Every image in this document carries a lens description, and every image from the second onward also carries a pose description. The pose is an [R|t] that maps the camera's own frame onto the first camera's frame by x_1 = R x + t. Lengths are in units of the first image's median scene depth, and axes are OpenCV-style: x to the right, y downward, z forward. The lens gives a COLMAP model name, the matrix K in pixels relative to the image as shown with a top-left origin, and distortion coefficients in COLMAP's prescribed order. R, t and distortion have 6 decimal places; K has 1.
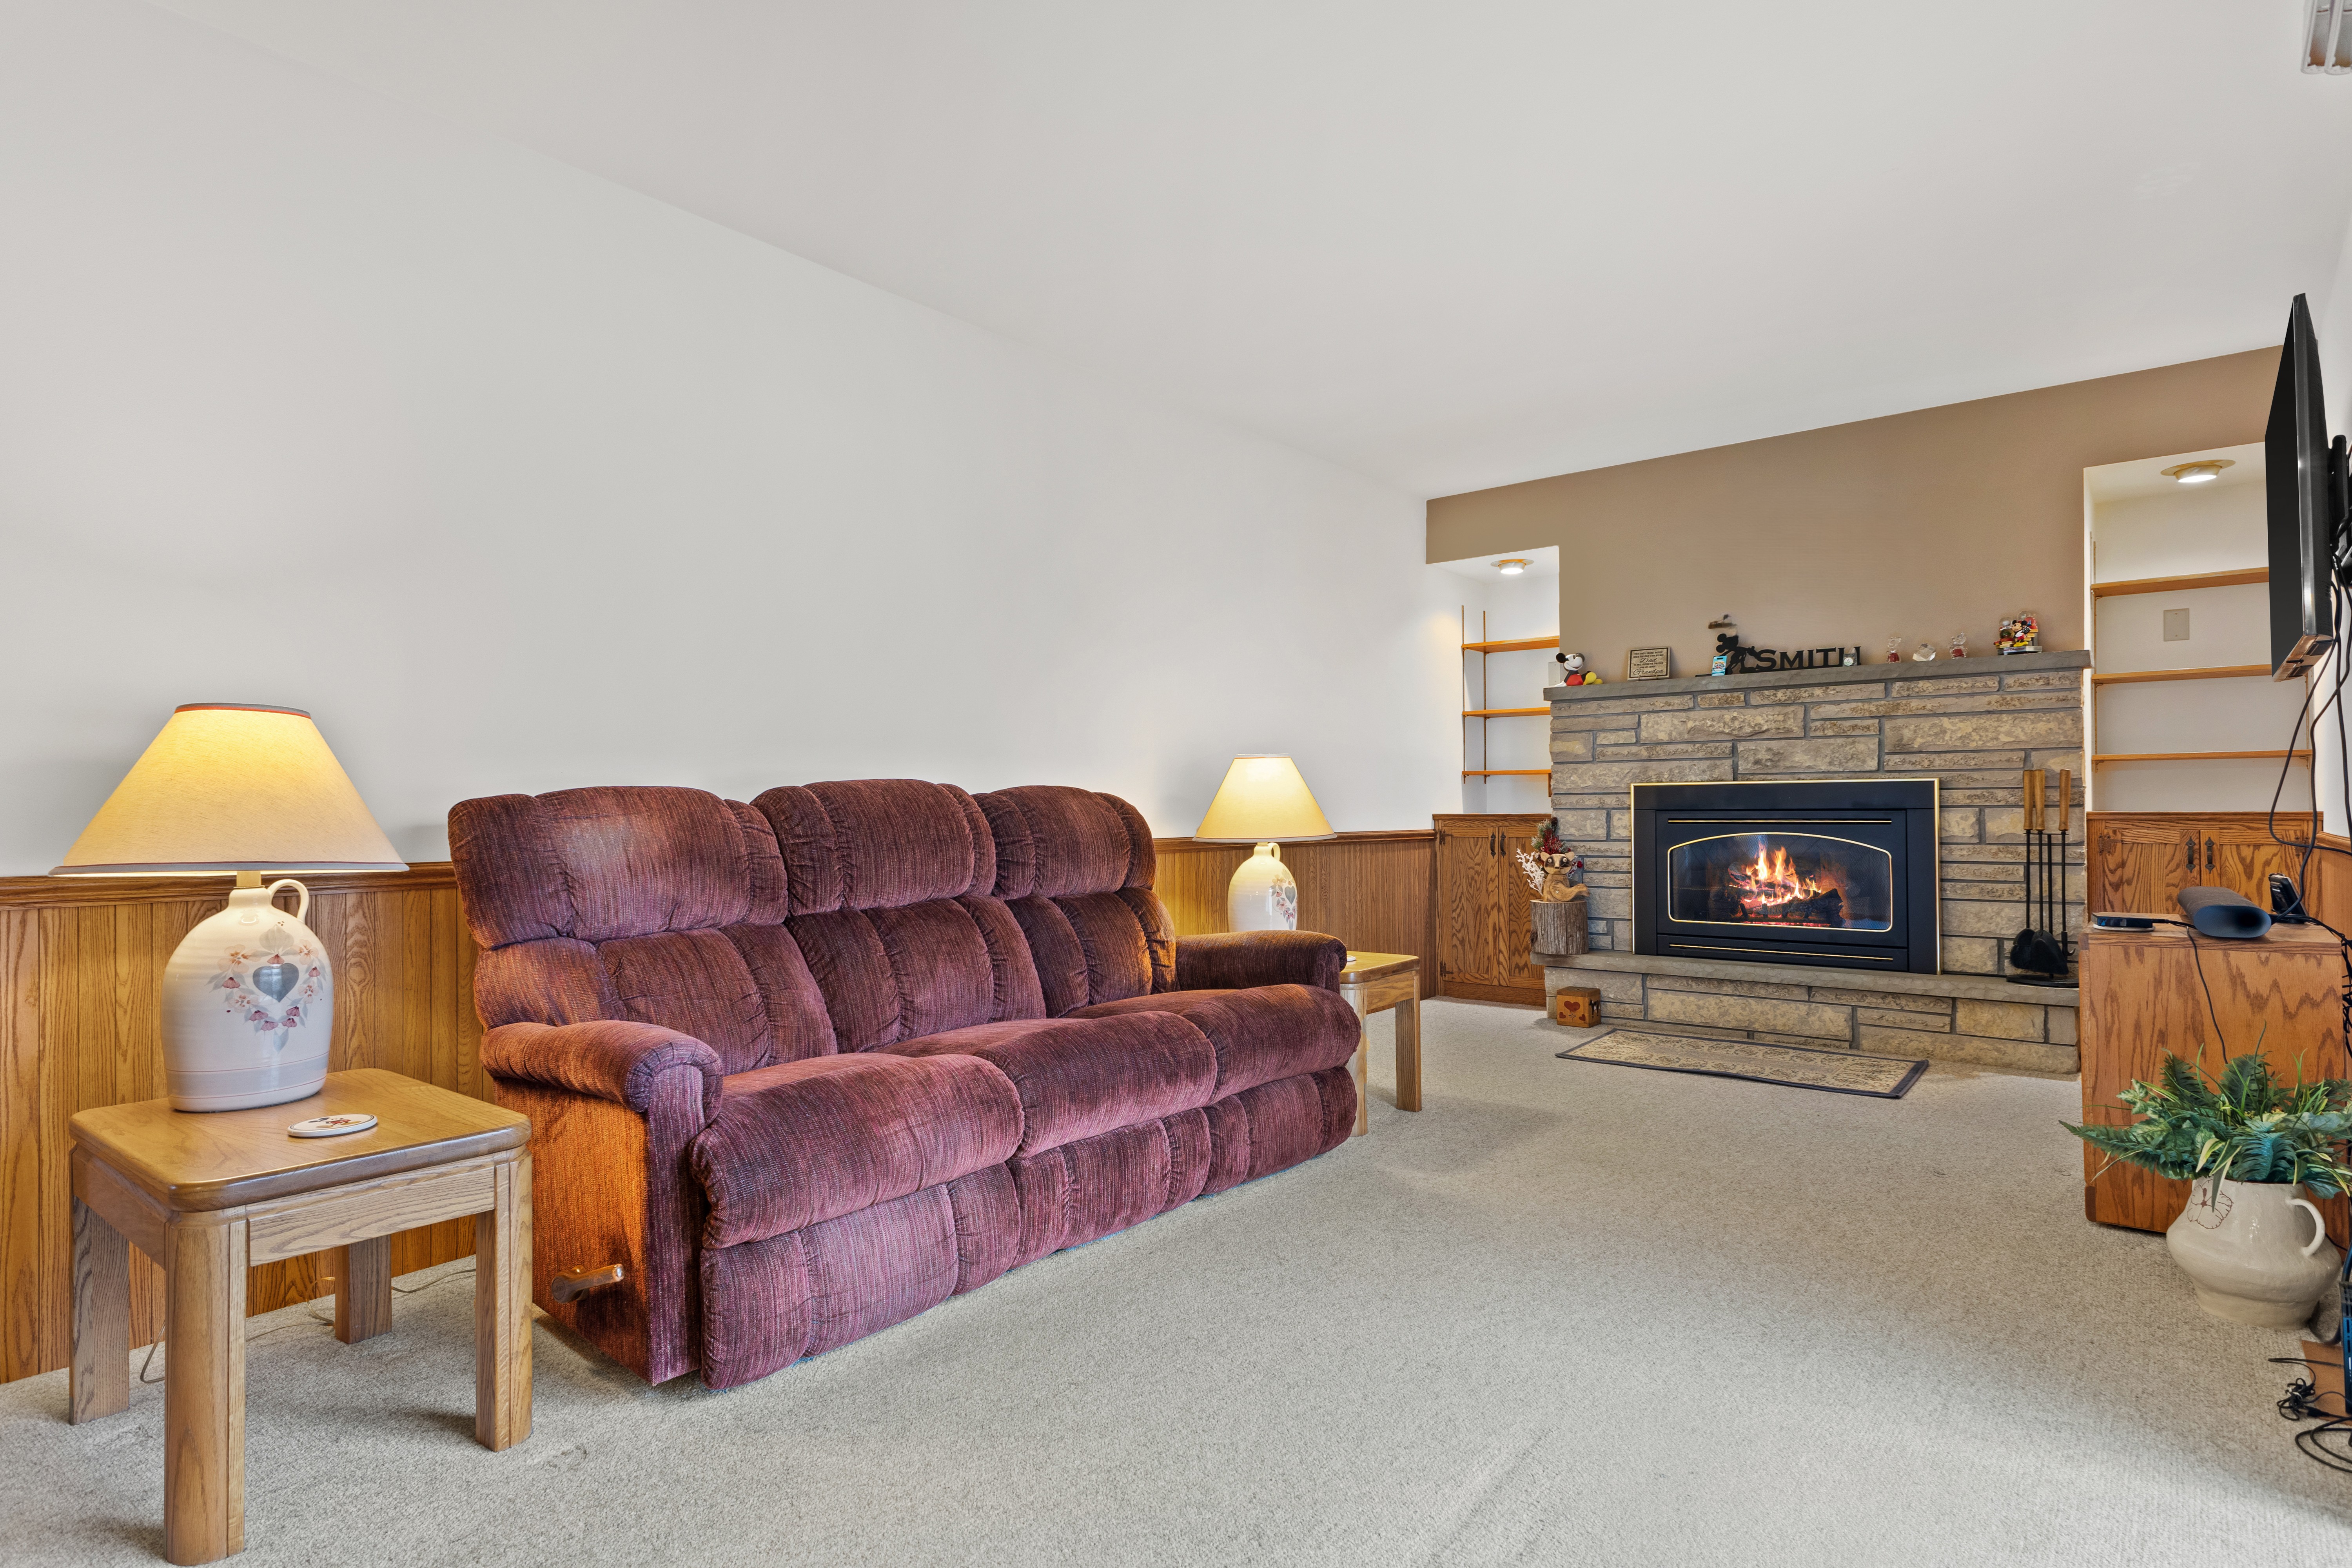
lens RADIAL K [[1267.9, 0, 1191.1], [0, 1267.9, 795.4], [0, 0, 1]] dist [0.024206, -0.000204]
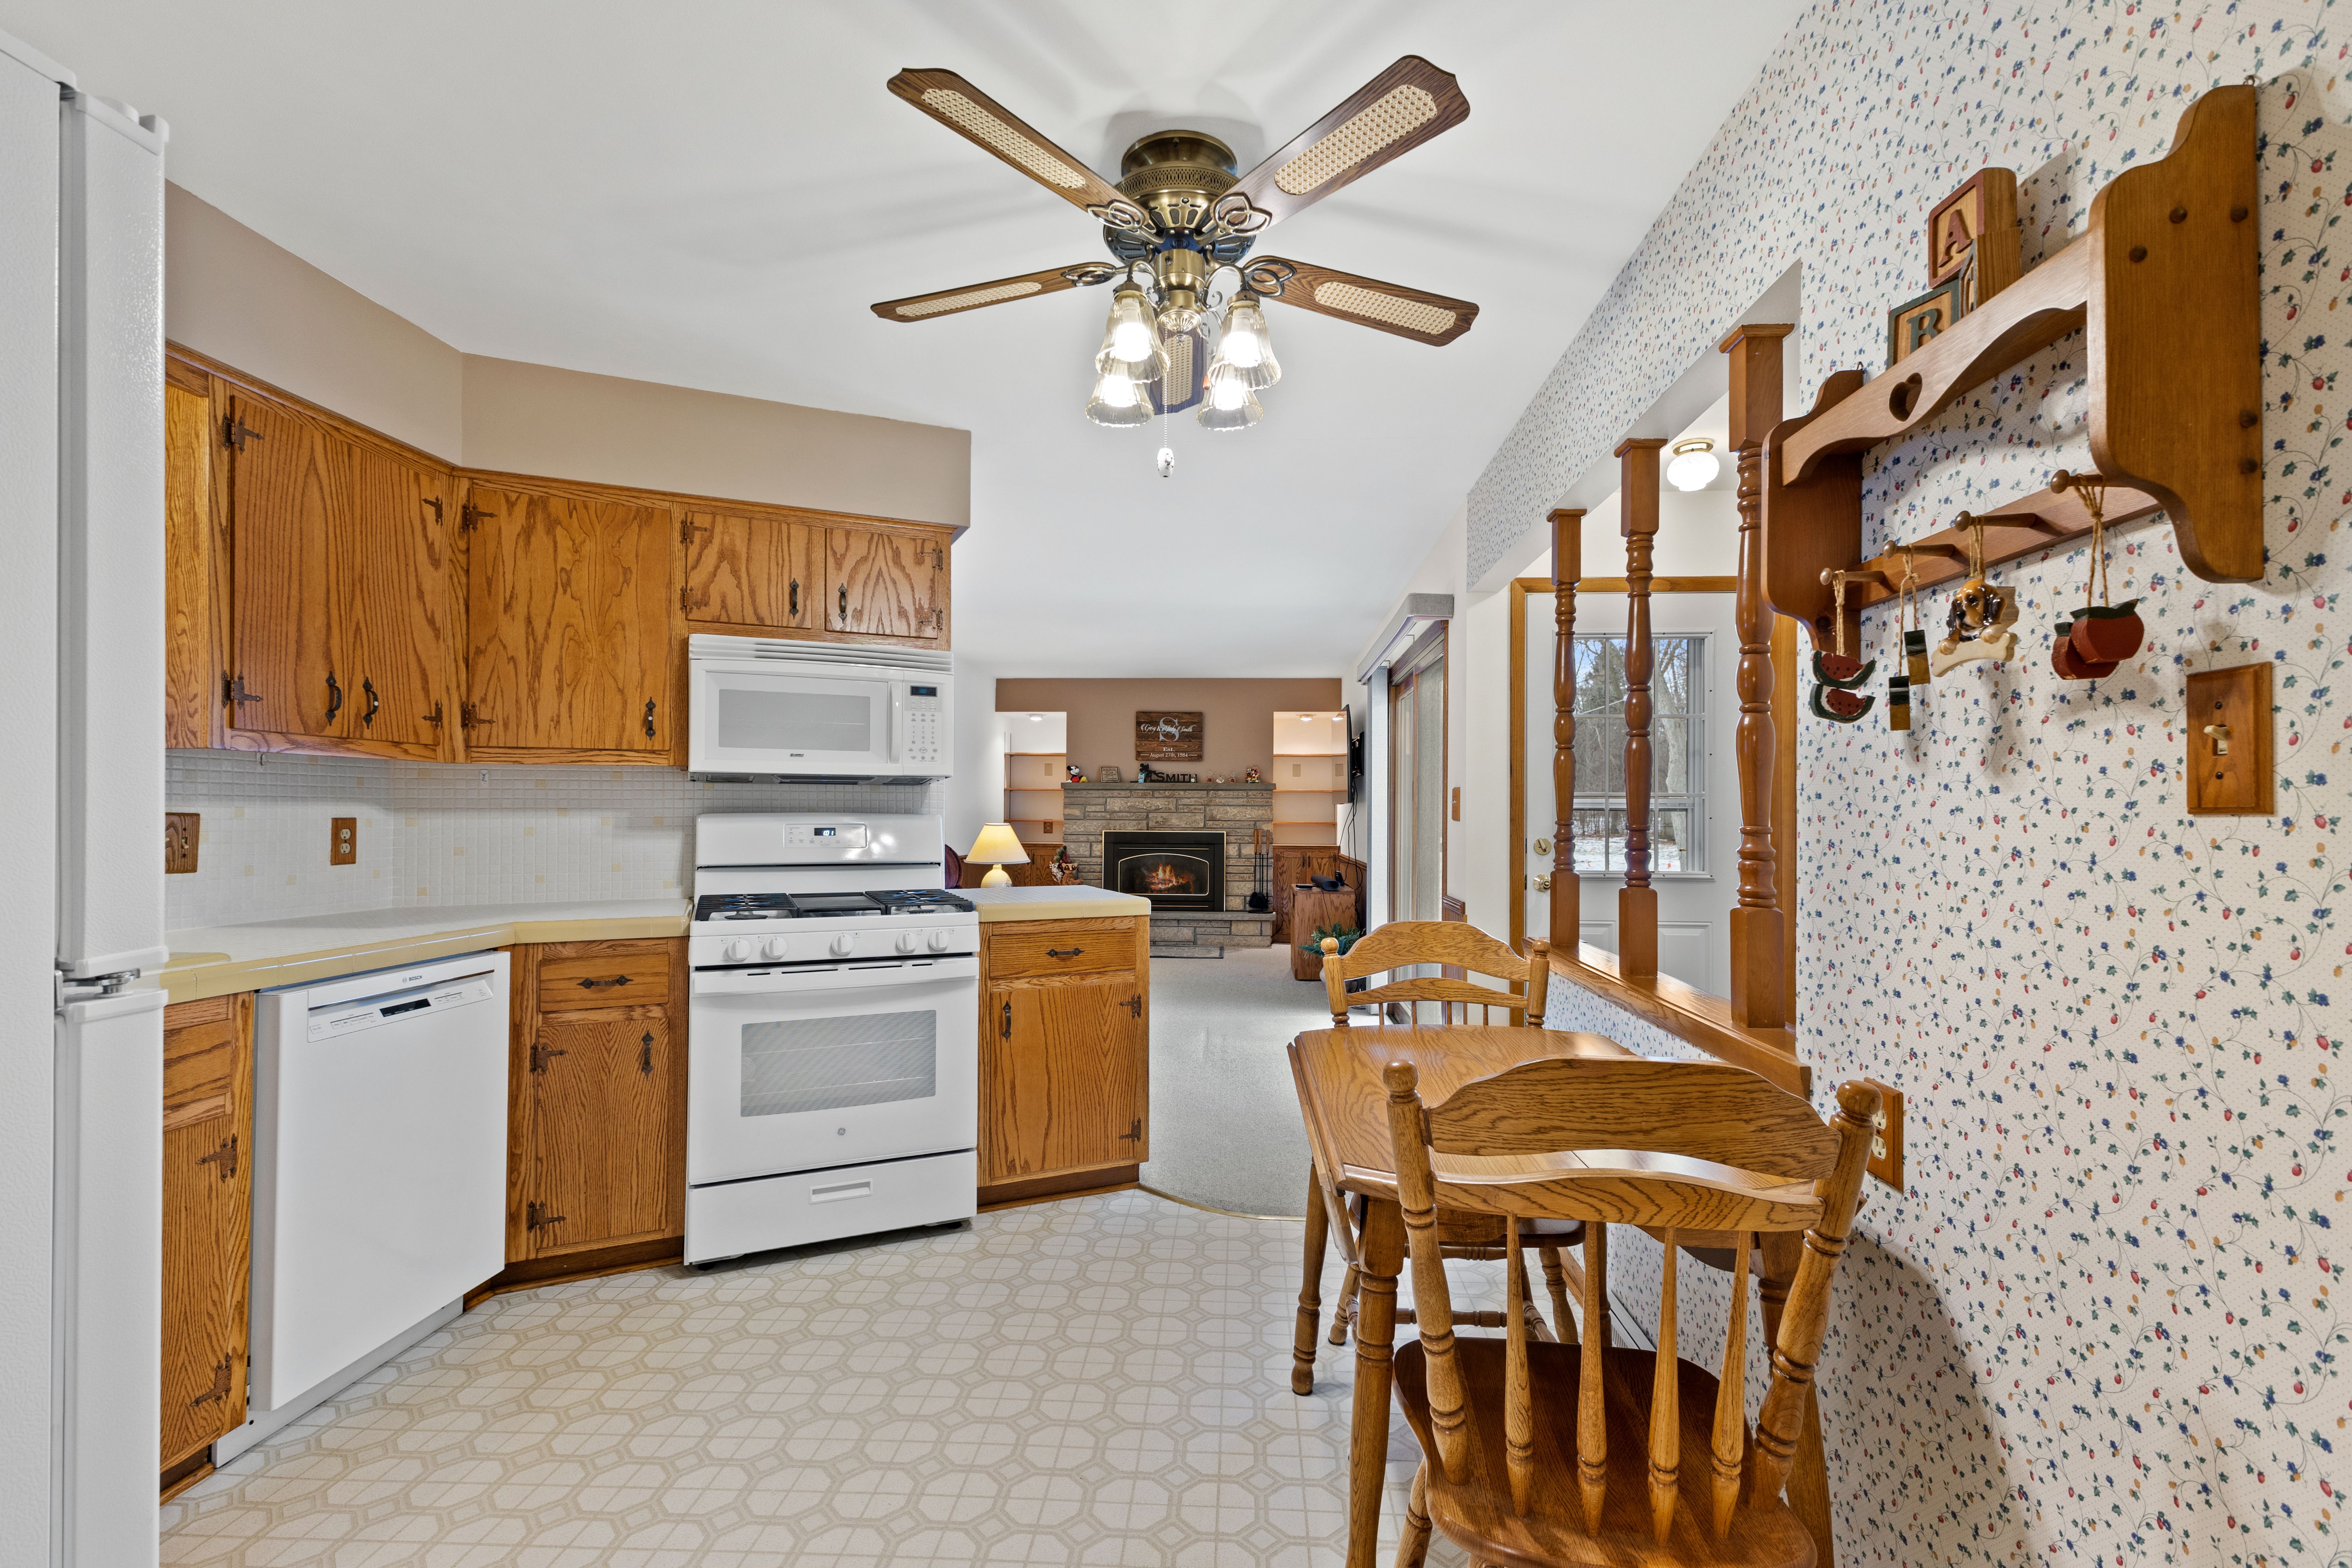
lens RADIAL K [[1043.6, 0, 1211.6], [0, 1043.6, 796.7], [0, 0, 1]] dist [0.008133, 0.002352]
pose [[0.806259, 0.020509, 0.591207, -0.587735], [-0.017681, 0.999788, -0.010570, -0.055158], [-0.591298, -0.001931, 0.806451, -0.564959]]
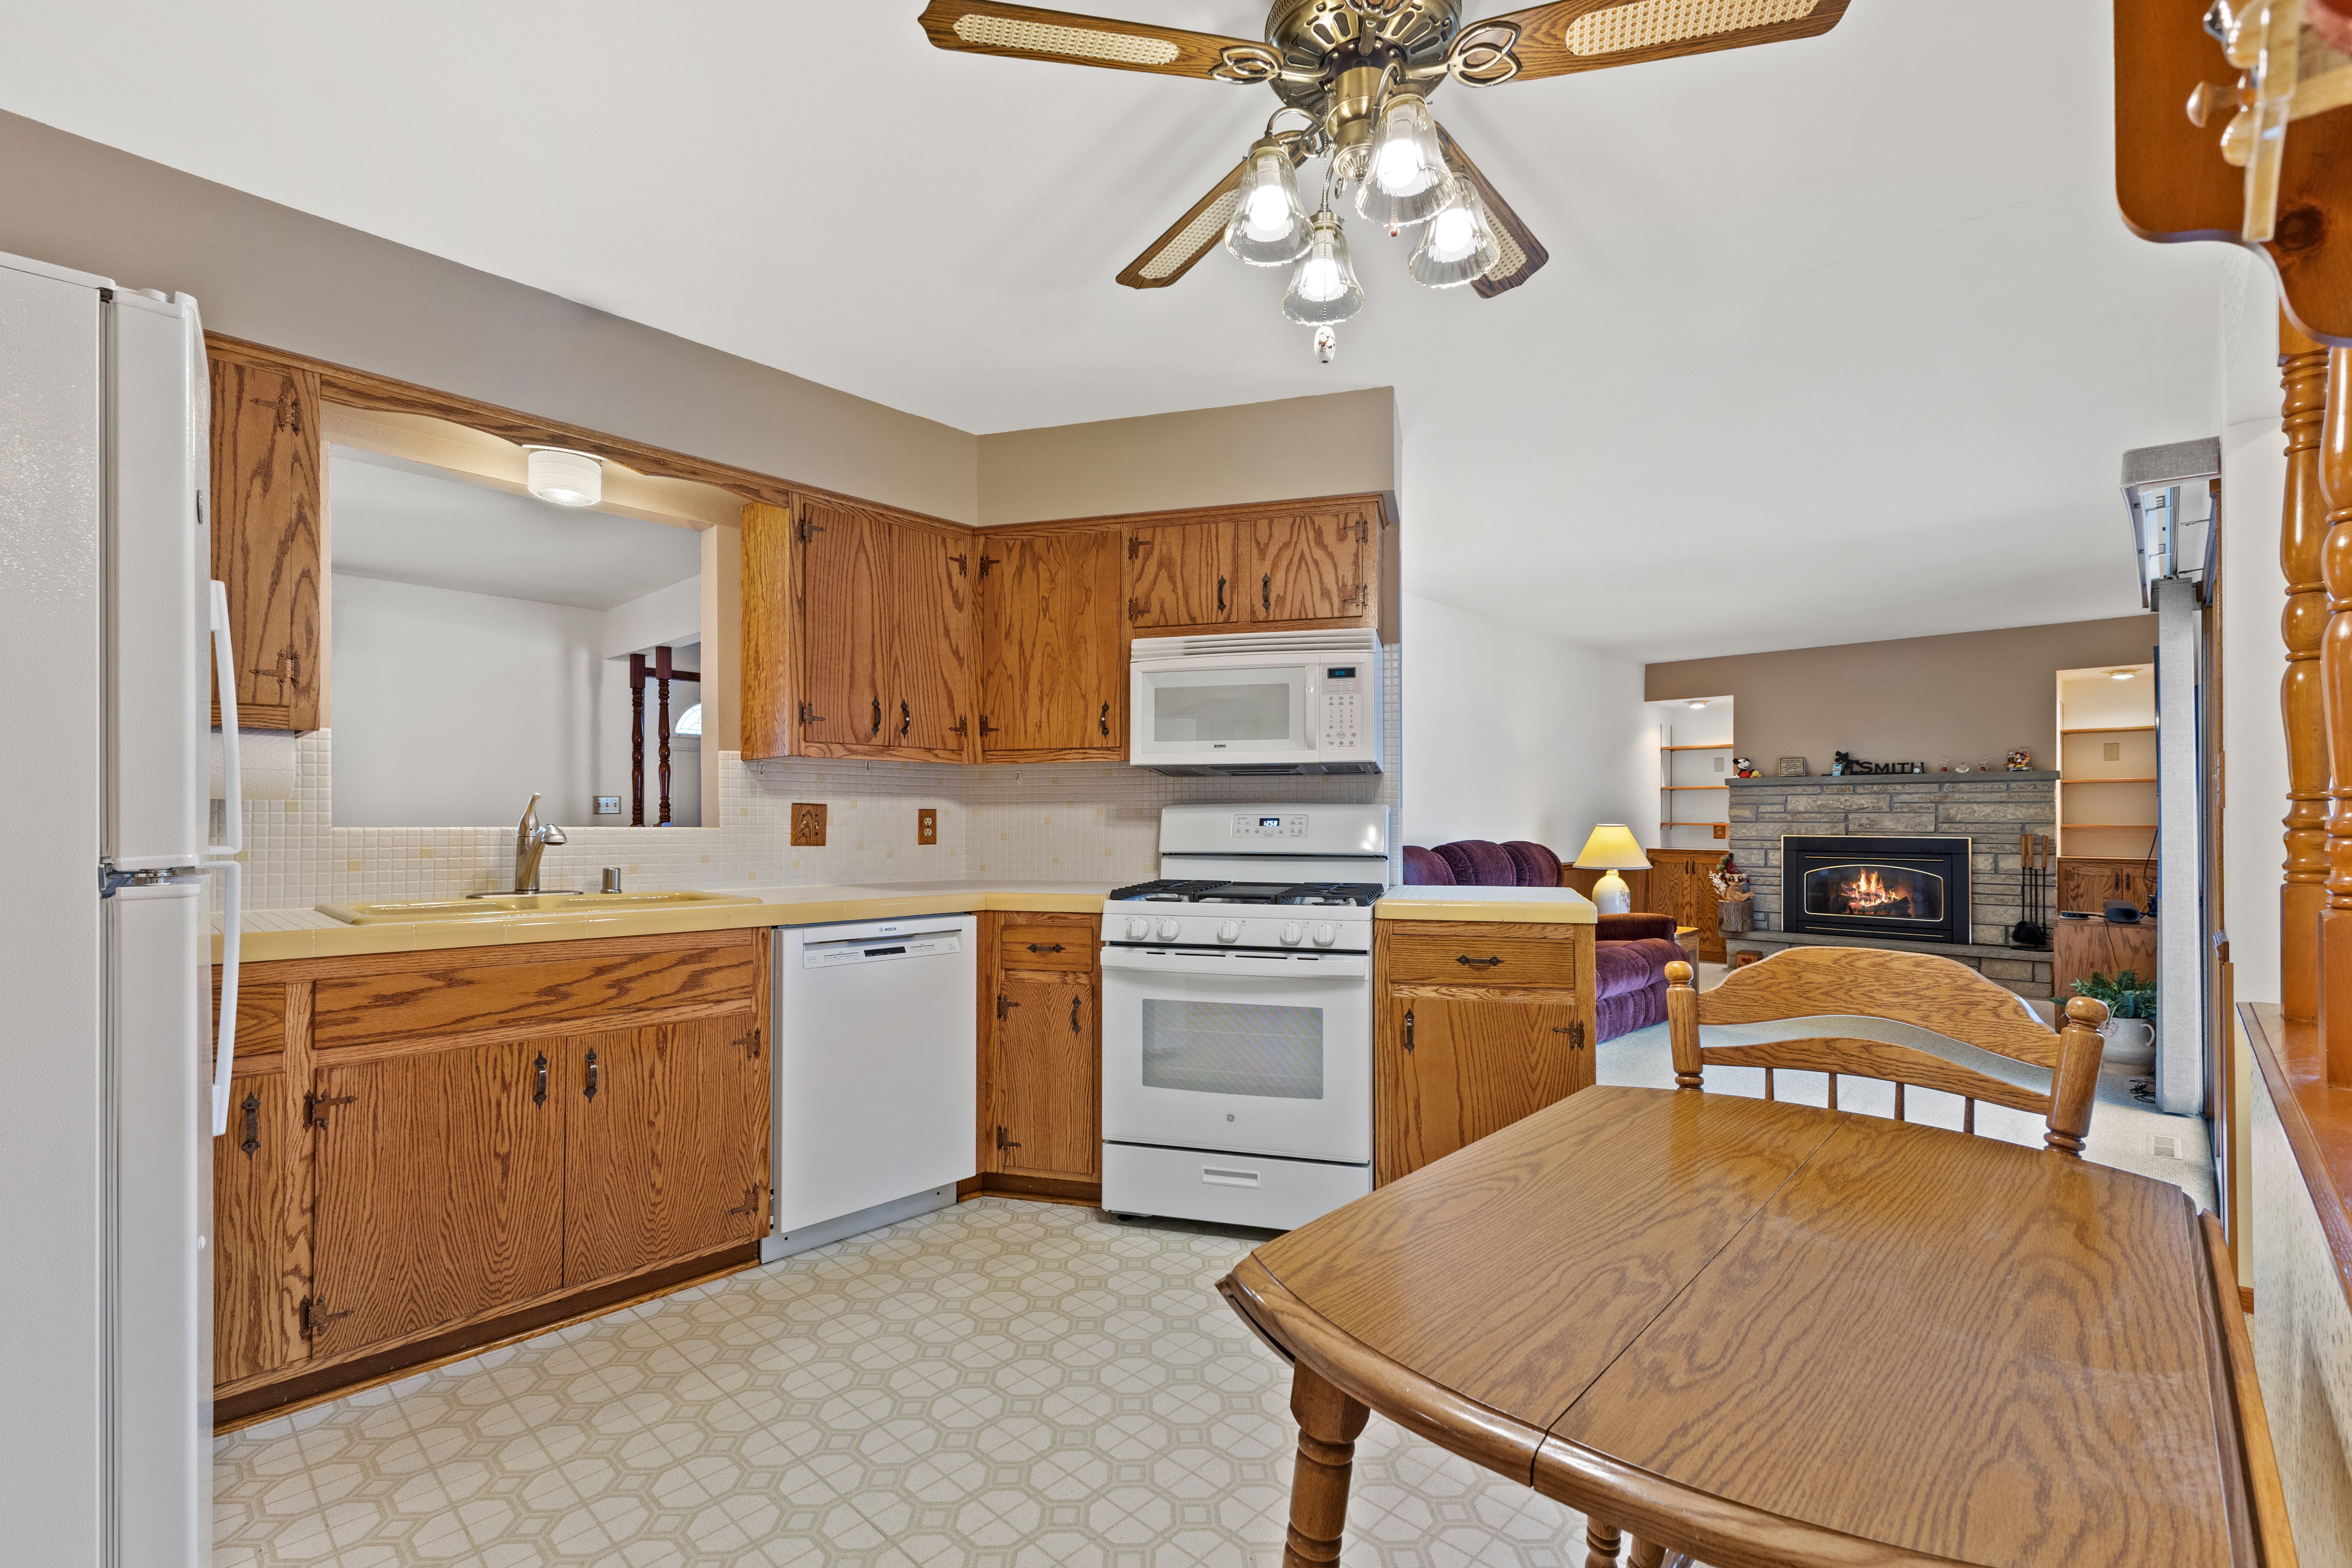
lens RADIAL K [[1043.6, 0, 1173.3], [0, 1043.6, 806.9], [0, 0, 1]] dist [0.008133, 0.002352]
pose [[0.995997, 0.008348, -0.088998, -0.391474], [-0.008411, 0.999965, -0.000326, -0.044284], [0.088992, 0.001074, 0.996032, -0.557135]]
